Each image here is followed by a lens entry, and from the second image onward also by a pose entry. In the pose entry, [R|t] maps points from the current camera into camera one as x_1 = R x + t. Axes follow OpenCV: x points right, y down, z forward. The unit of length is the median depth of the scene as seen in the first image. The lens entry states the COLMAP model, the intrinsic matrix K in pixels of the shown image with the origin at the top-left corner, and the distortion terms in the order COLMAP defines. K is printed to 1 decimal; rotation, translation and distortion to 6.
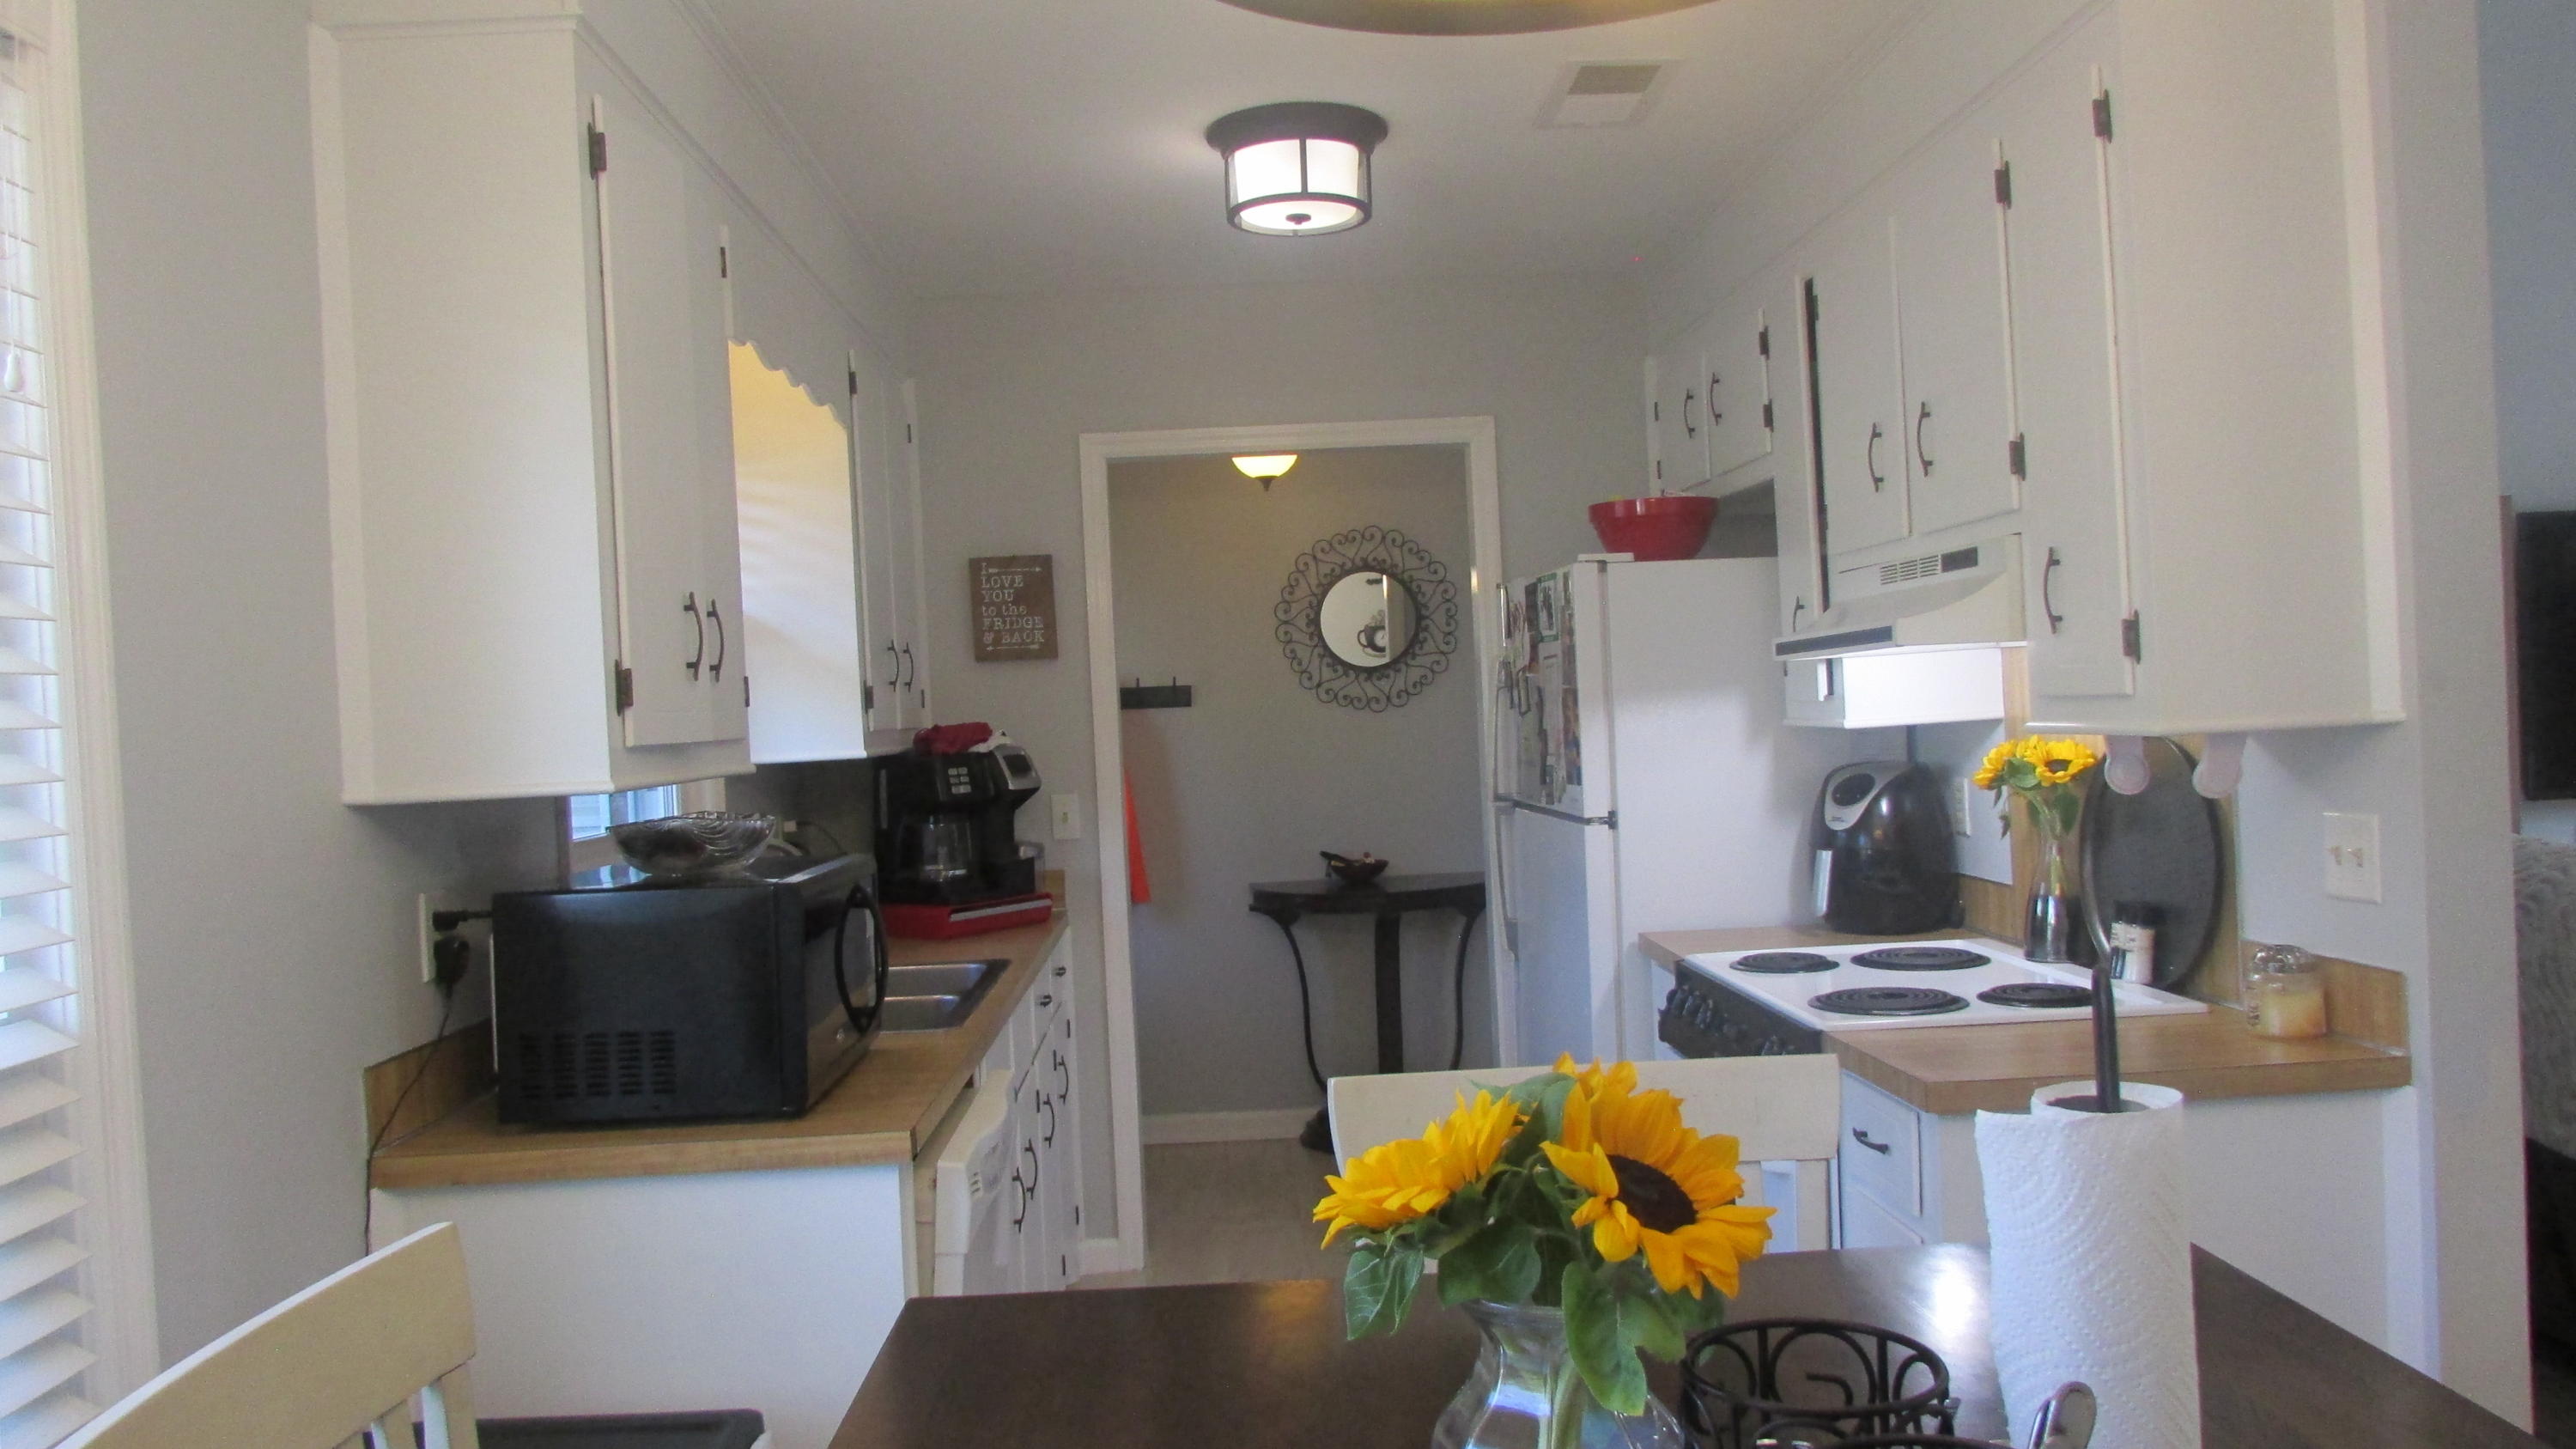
lens RADIAL K [[1833.9, 0, 1261.2], [0, 1833.9, 750.4], [0, 0, 1]] dist [-0.031107, 0.005660]
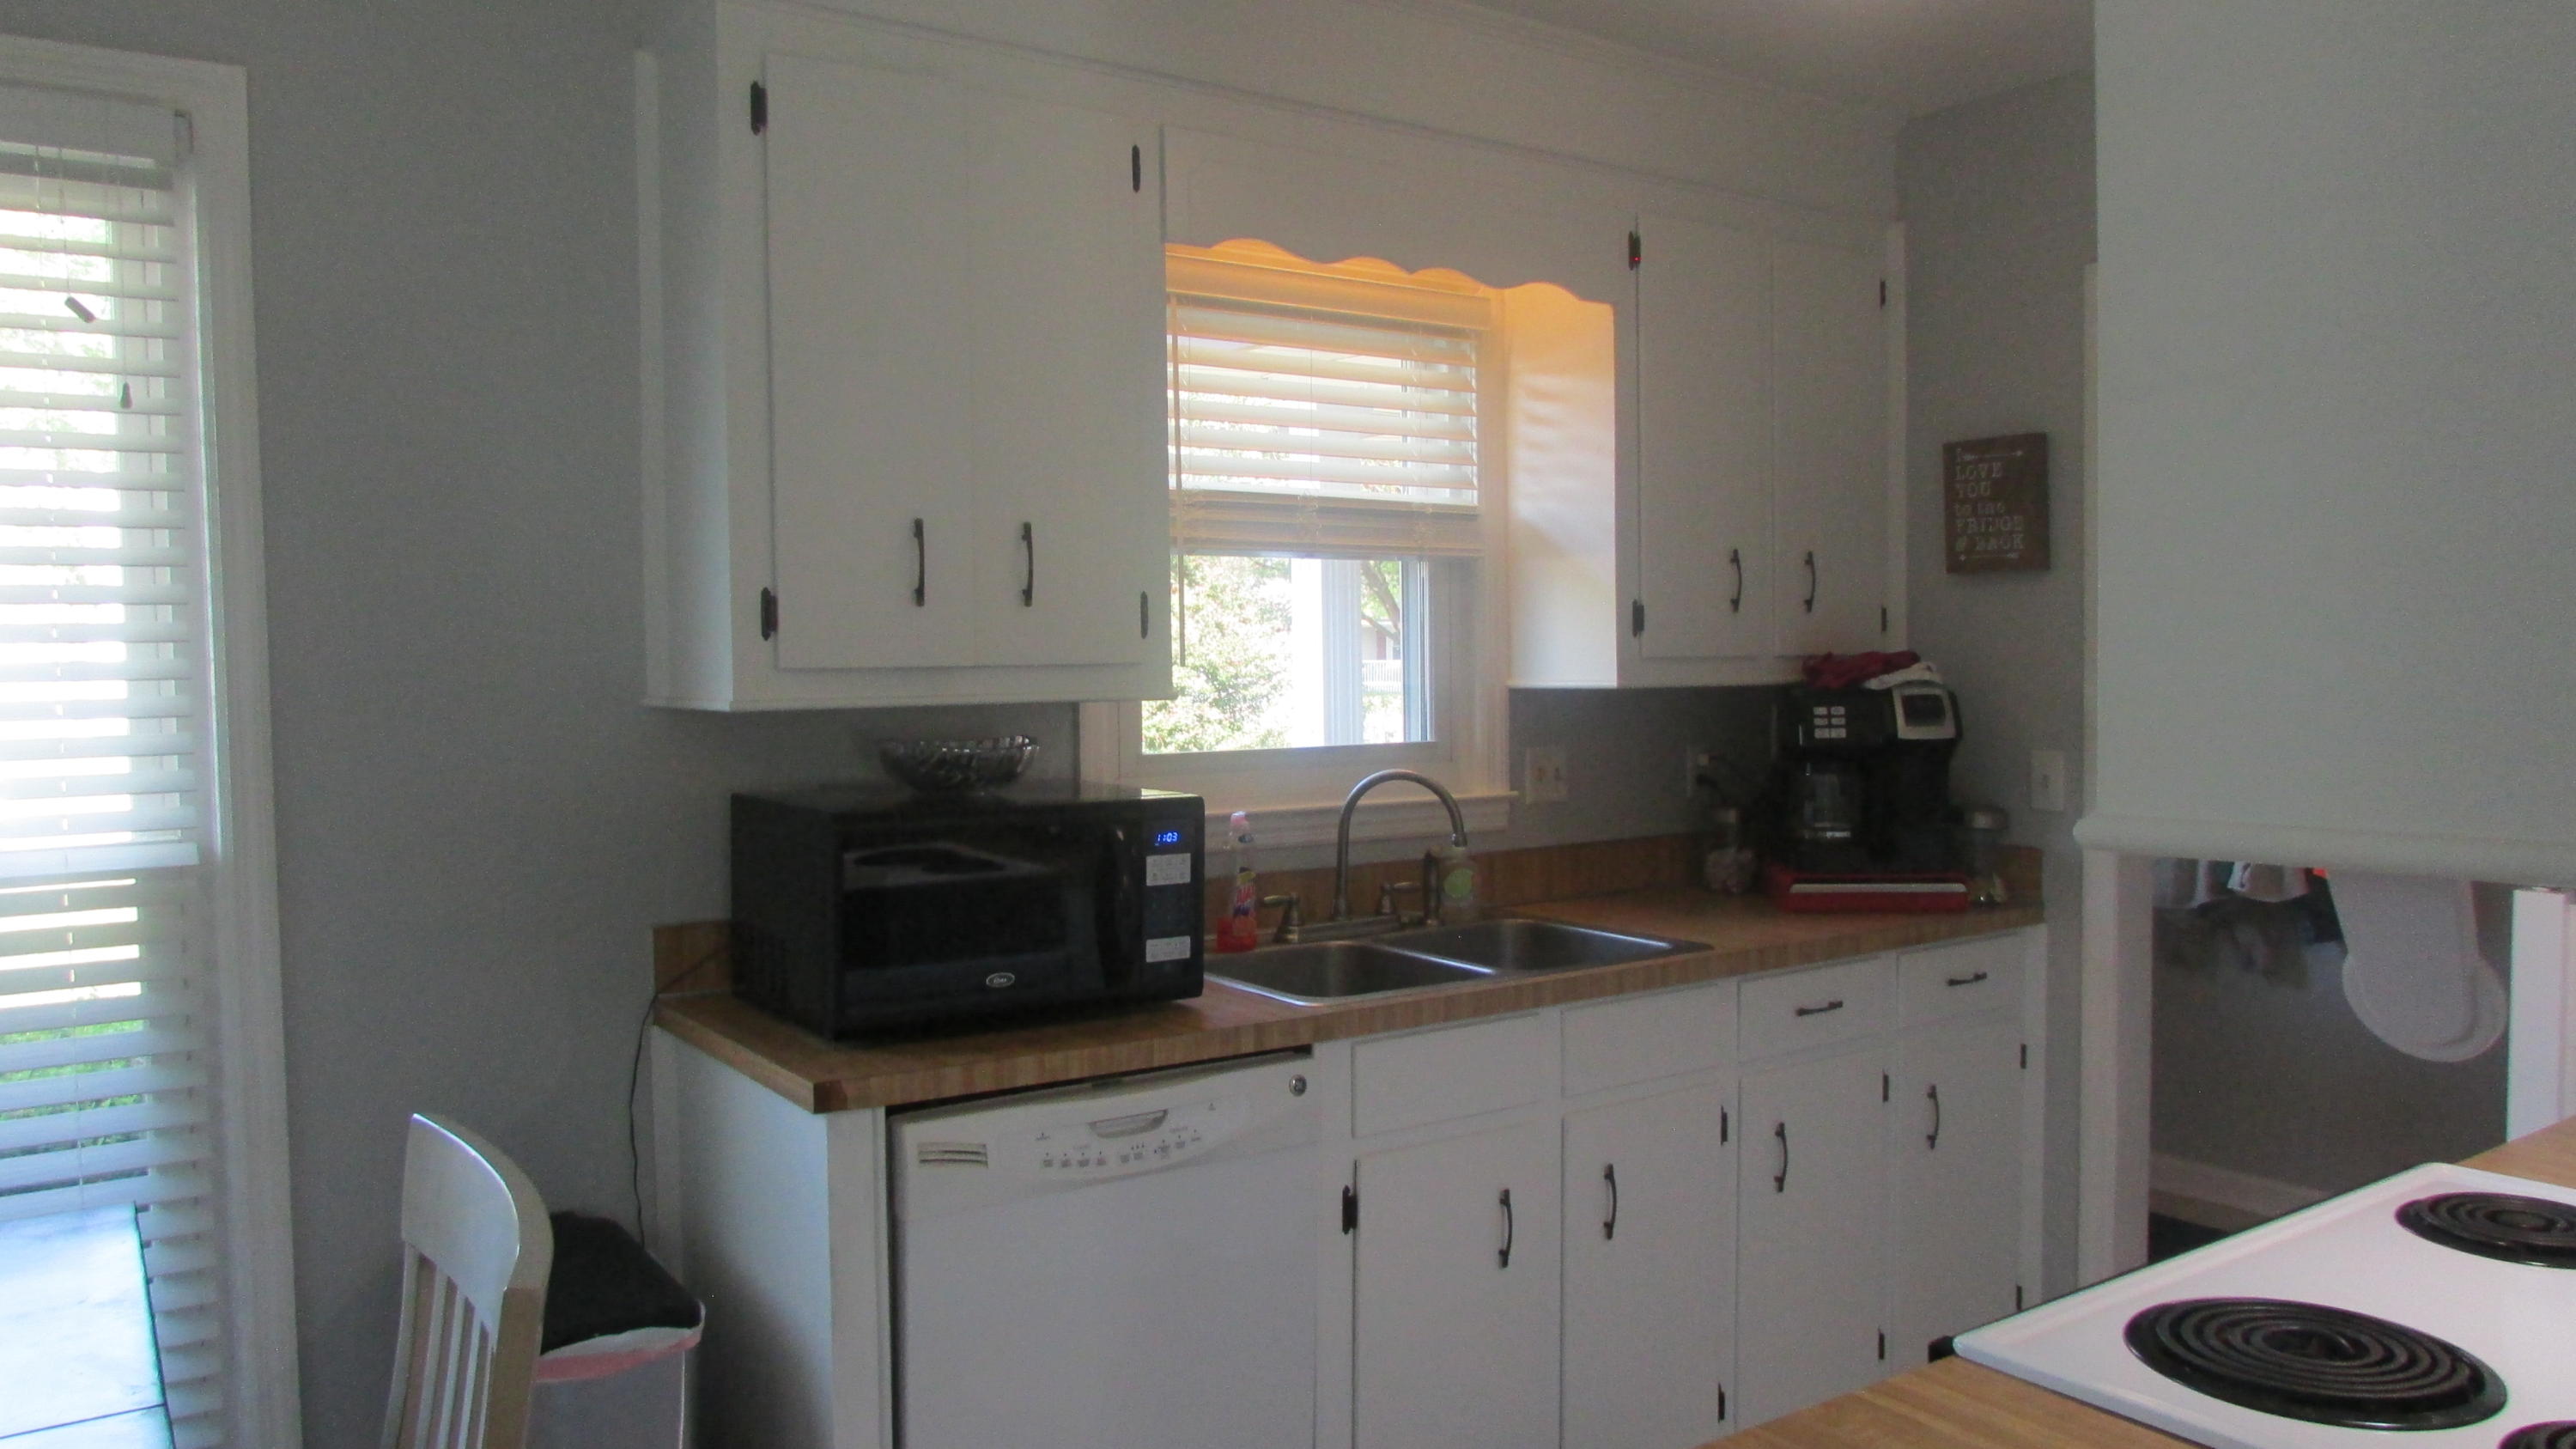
lens RADIAL K [[1833.9, 0, 1311.9], [0, 1833.9, 730.4], [0, 0, 1]] dist [-0.031107, 0.005660]
pose [[0.550158, 0.080272, -0.831194, 0.357355], [-0.035470, 0.996717, 0.072780, -0.028818], [0.834307, -0.010558, 0.551199, 0.334829]]
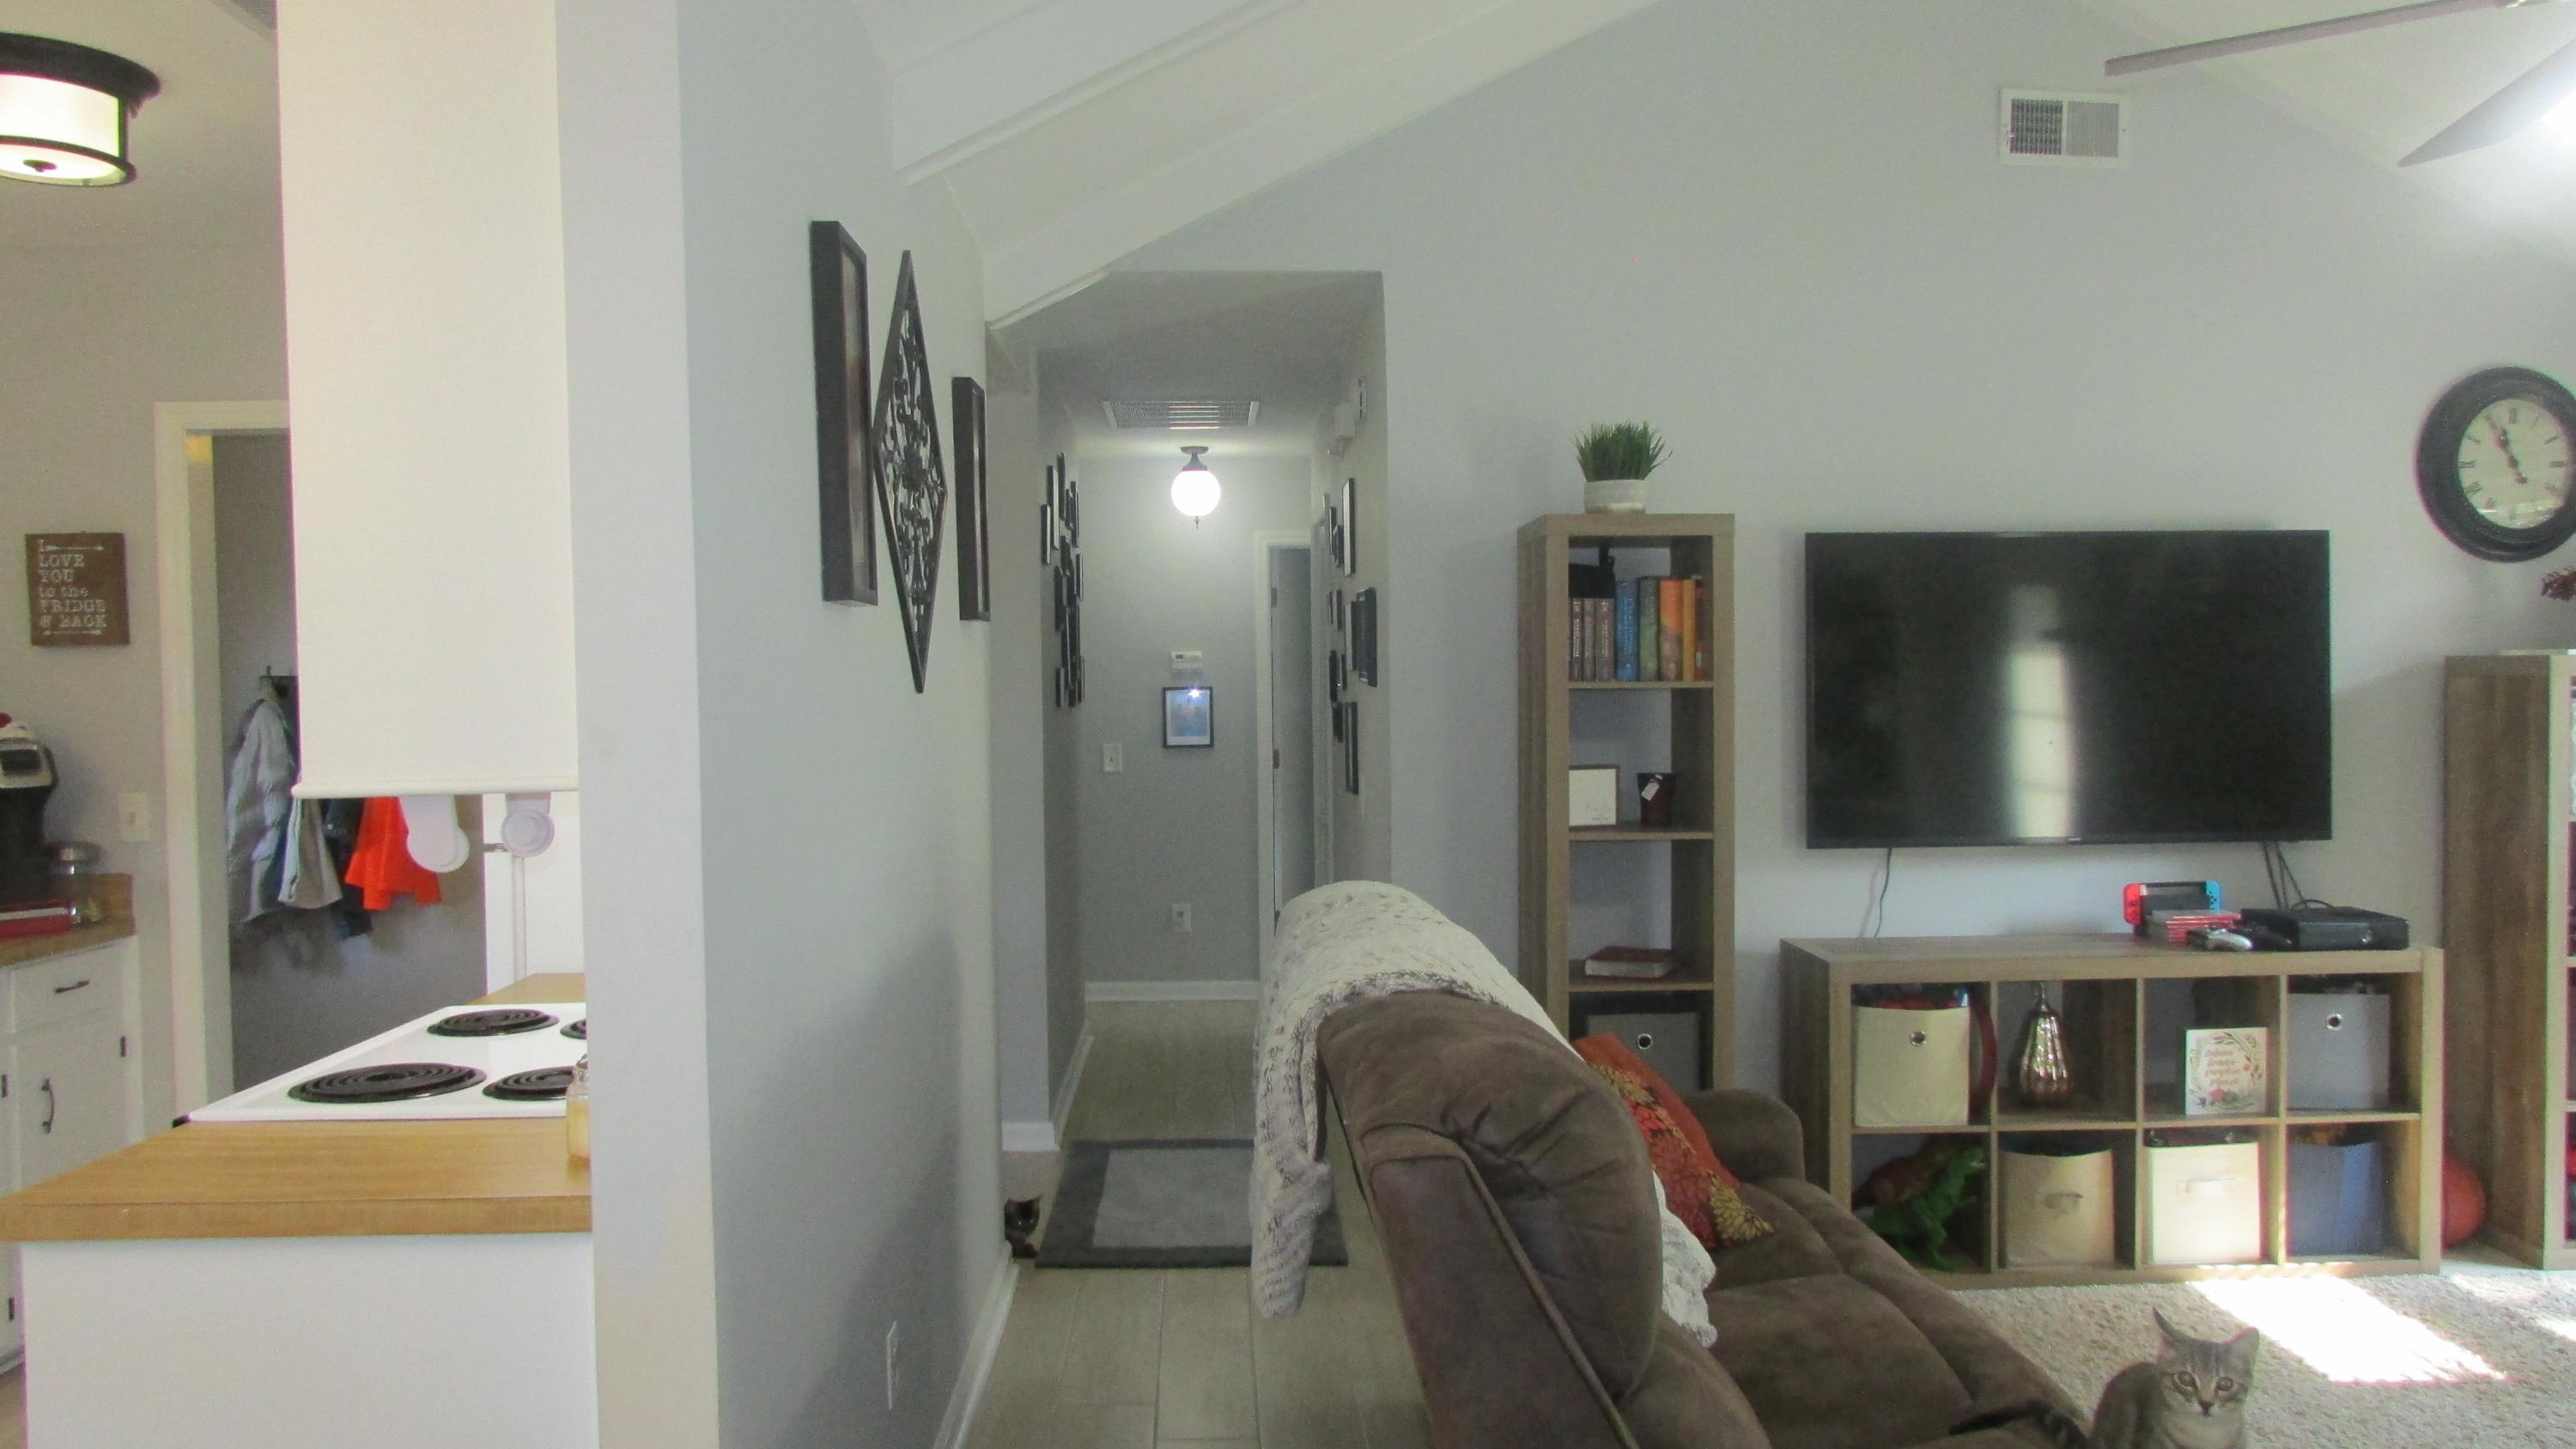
lens RADIAL K [[1833.9, 0, 1293.5], [0, 1833.9, 716.0], [0, 0, 1]] dist [-0.031107, 0.005660]
pose [[0.999391, 0.033029, 0.011262, 0.474127], [-0.033019, 0.999454, -0.001047, -0.033400], [-0.011290, 0.000675, 0.999936, 0.078924]]
